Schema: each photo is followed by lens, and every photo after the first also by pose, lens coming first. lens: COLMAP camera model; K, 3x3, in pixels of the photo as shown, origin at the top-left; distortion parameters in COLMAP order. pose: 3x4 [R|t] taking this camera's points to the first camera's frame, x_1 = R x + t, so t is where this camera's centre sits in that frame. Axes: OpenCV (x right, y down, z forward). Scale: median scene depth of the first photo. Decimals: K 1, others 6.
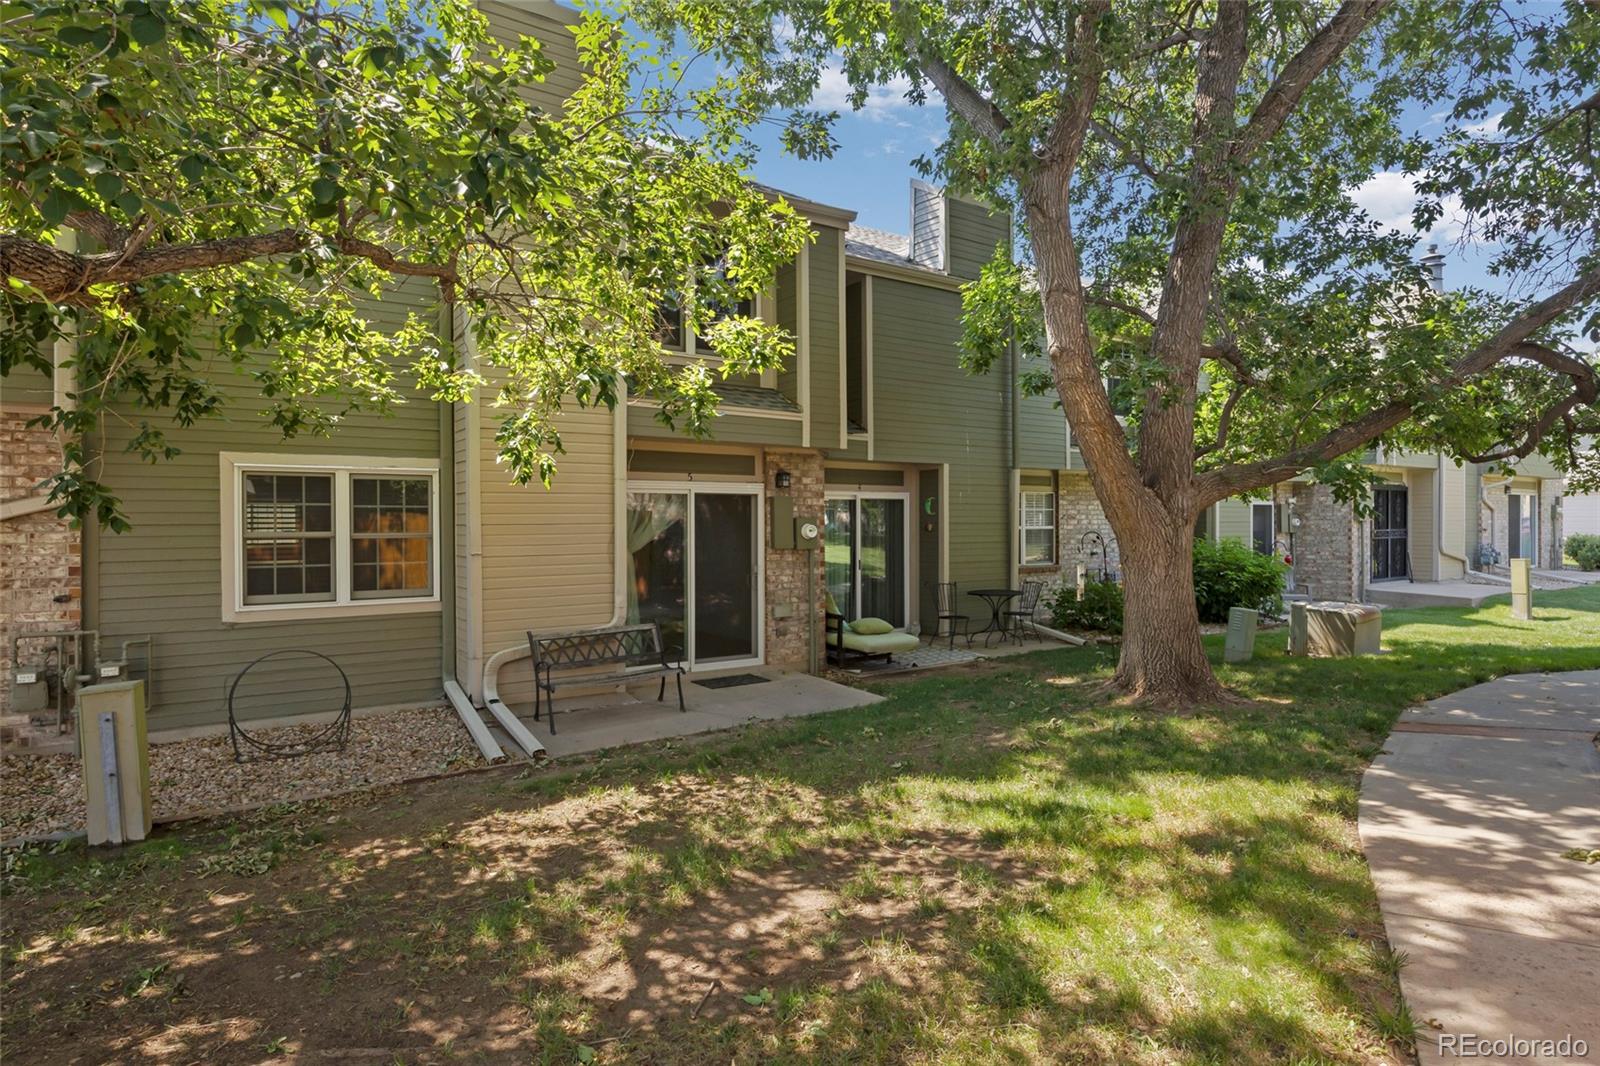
lens RADIAL K [[920.4, 0, 800.0], [0, 920.4, 533.8], [0, 0, 1]] dist [-0.000173, 0.001107]
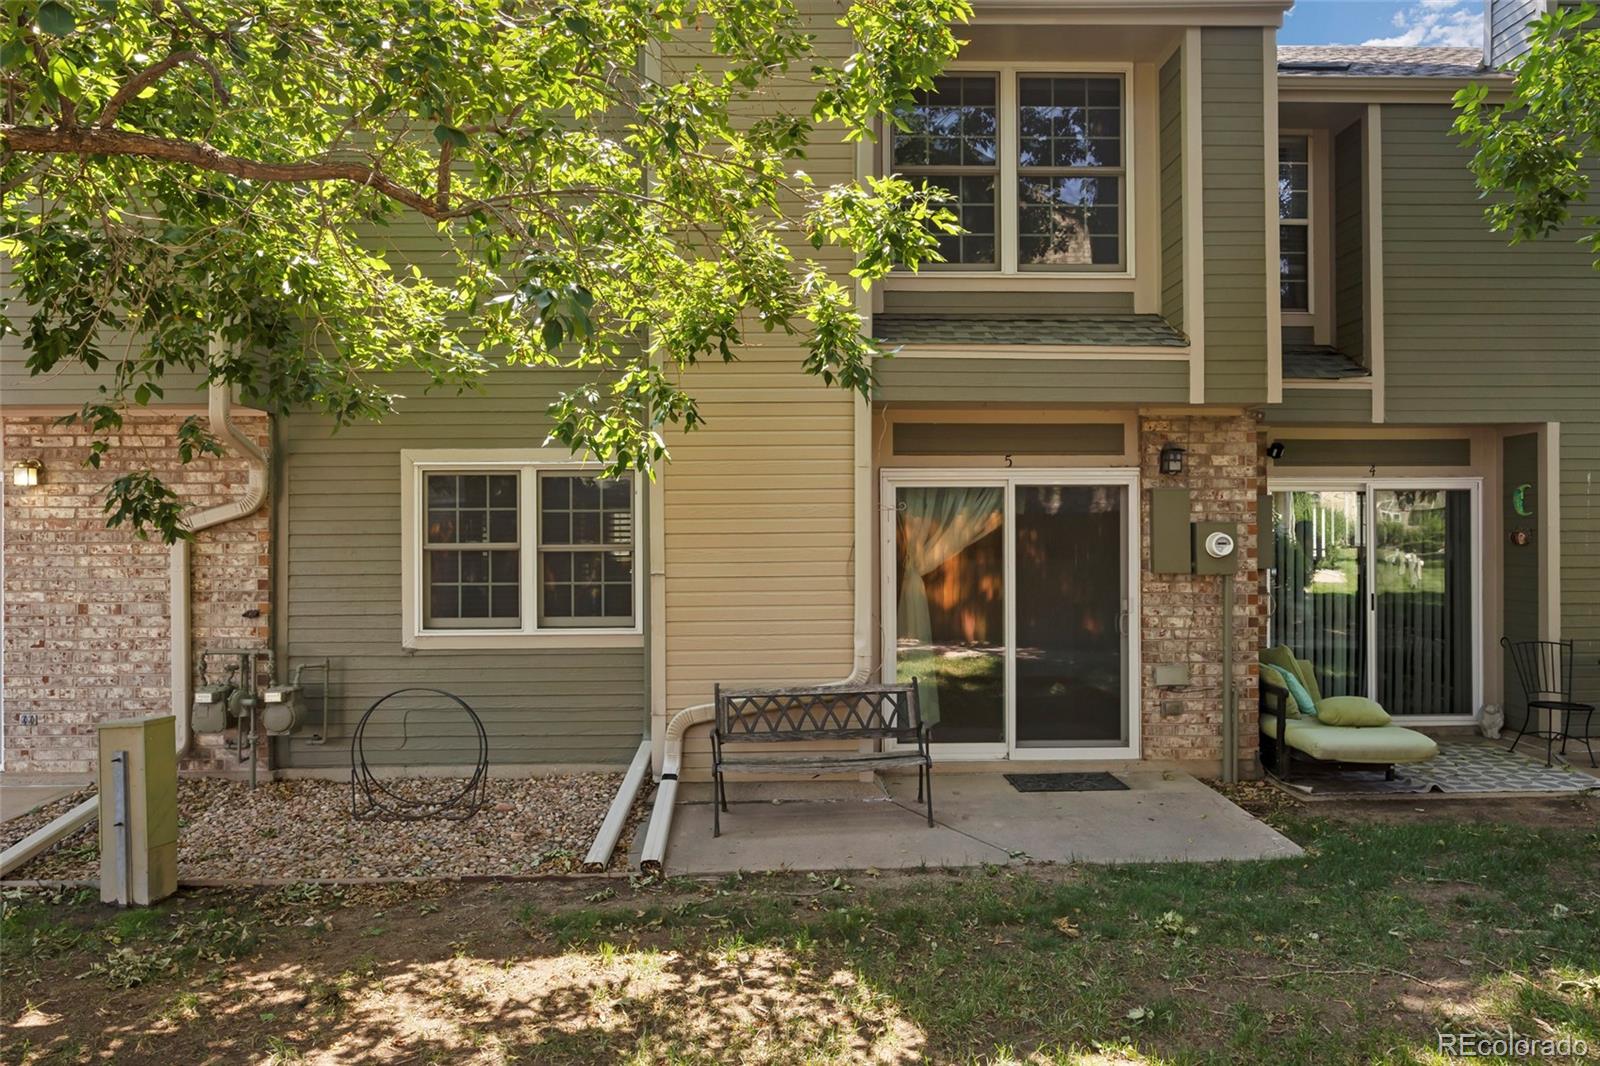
lens RADIAL K [[1108.2, 0, 800.0], [0, 1108.2, 528.4], [0, 0, 1]] dist [-0.001356, -0.000048]
pose [[0.831231, -0.002444, -0.555922, 0.254979], [-0.005172, 0.999913, -0.012129, -0.004491], [0.555904, 0.012958, 0.831146, 0.343586]]
